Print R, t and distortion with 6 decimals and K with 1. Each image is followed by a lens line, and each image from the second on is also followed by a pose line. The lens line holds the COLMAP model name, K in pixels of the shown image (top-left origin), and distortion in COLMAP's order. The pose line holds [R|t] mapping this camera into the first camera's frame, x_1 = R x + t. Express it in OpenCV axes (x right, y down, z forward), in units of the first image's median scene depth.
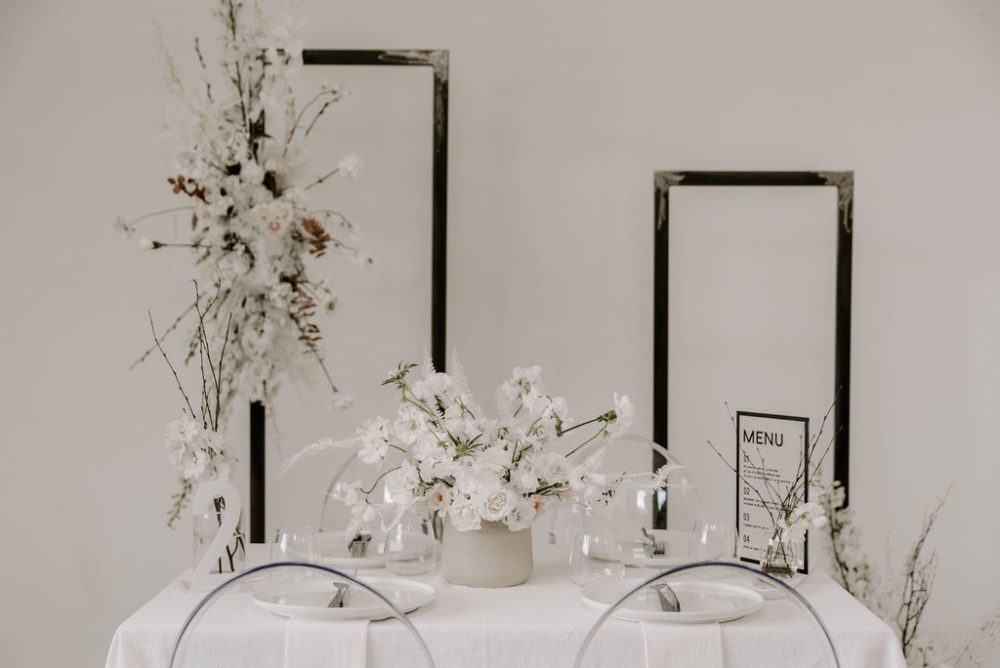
lens RADIAL K [[1476.9, 0, 500.0], [0, 1476.9, 334.0], [0, 0, 1]] dist [0.025418, 0.032425]
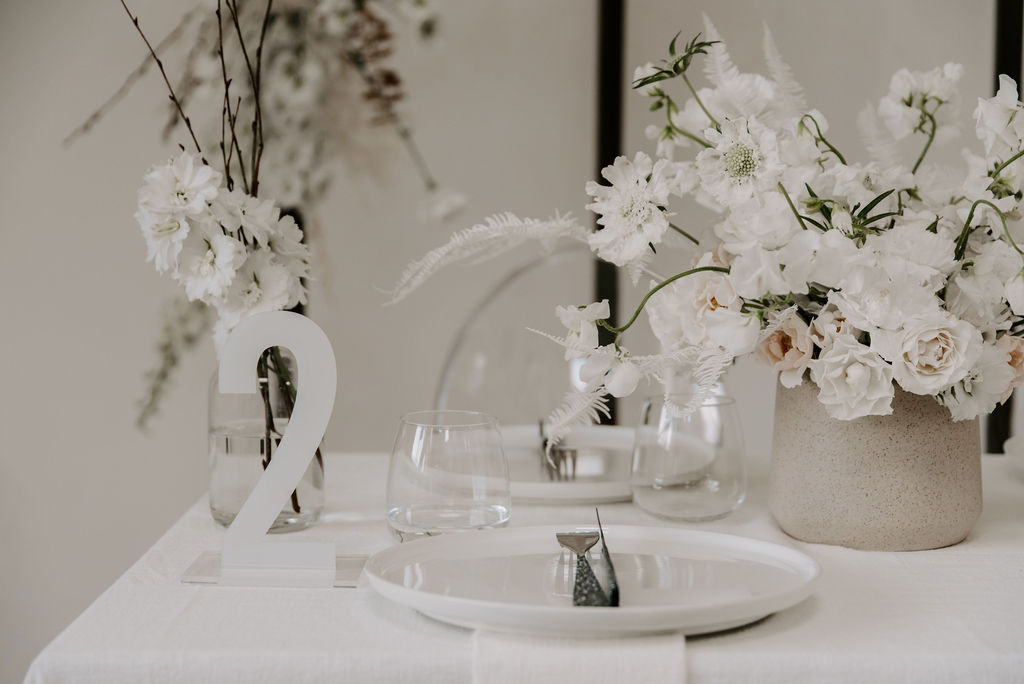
lens RADIAL K [[1804.3, 0, 512.0], [0, 1804.3, 342.0], [0, 0, 1]] dist [0.014670, 0.018779]
pose [[0.999979, -0.000429, -0.006528, -0.107041], [0.000882, 0.997579, 0.069532, 0.068381], [0.006483, -0.069537, 0.997558, 0.440313]]
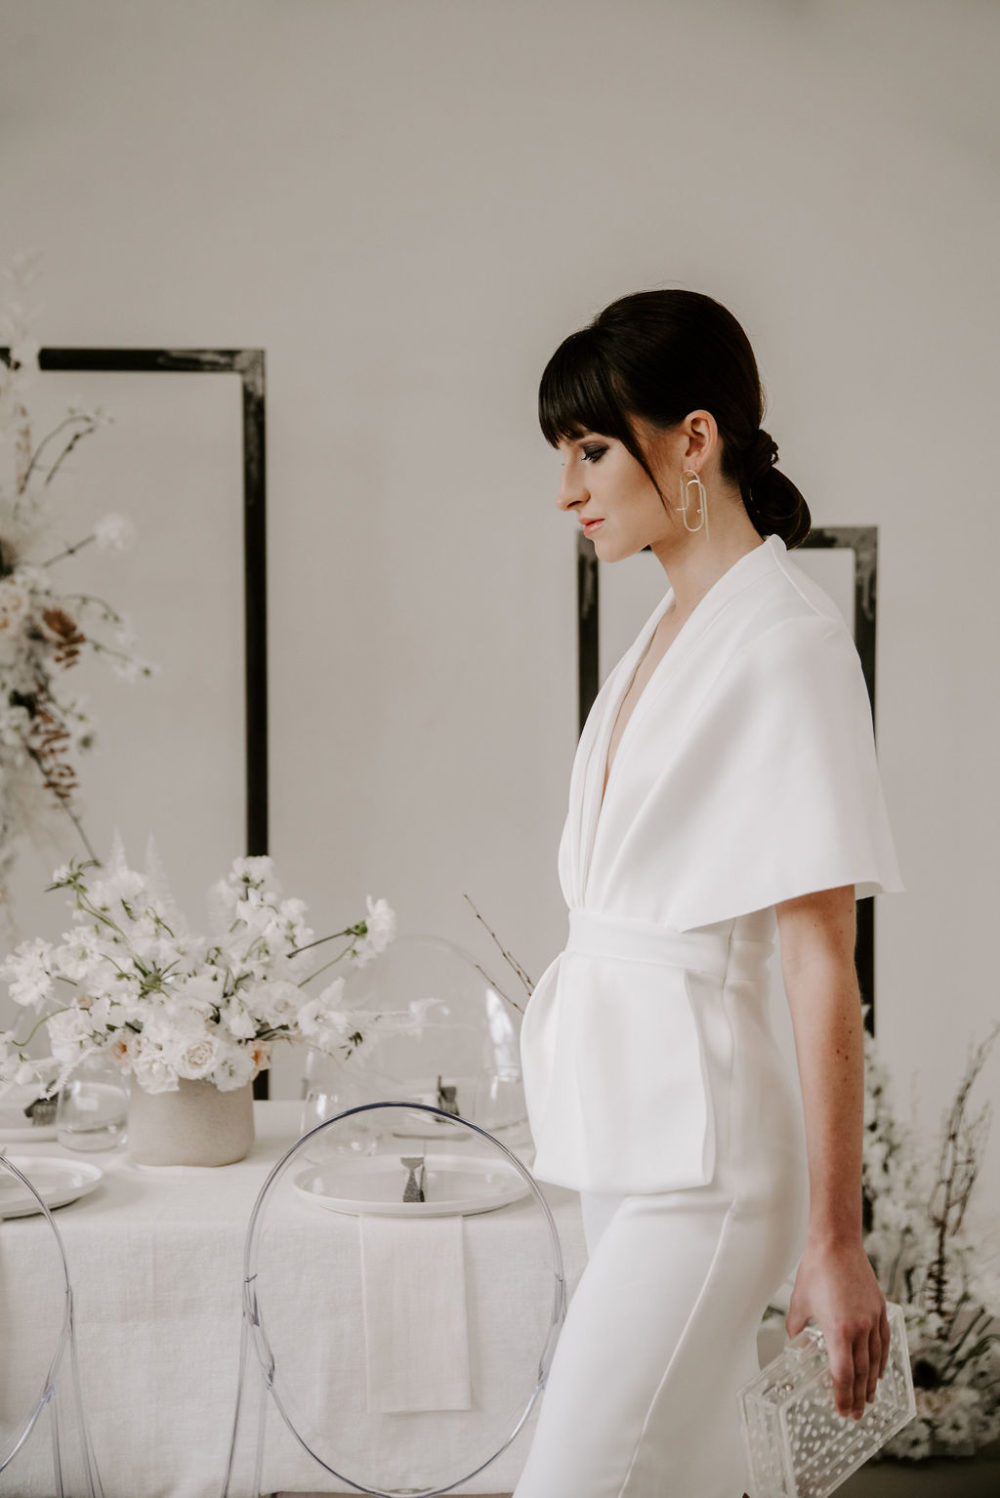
lens RADIAL K [[2691.2, 0, 550.6], [0, 2691.2, 749.2], [0, 0, 1]] dist [0.386835, -0.042260]
pose [[0.998698, -0.006886, -0.050547, 0.221436], [0.008564, 0.999417, 0.033051, -0.074630], [0.050290, -0.033441, 0.998175, -0.316387]]
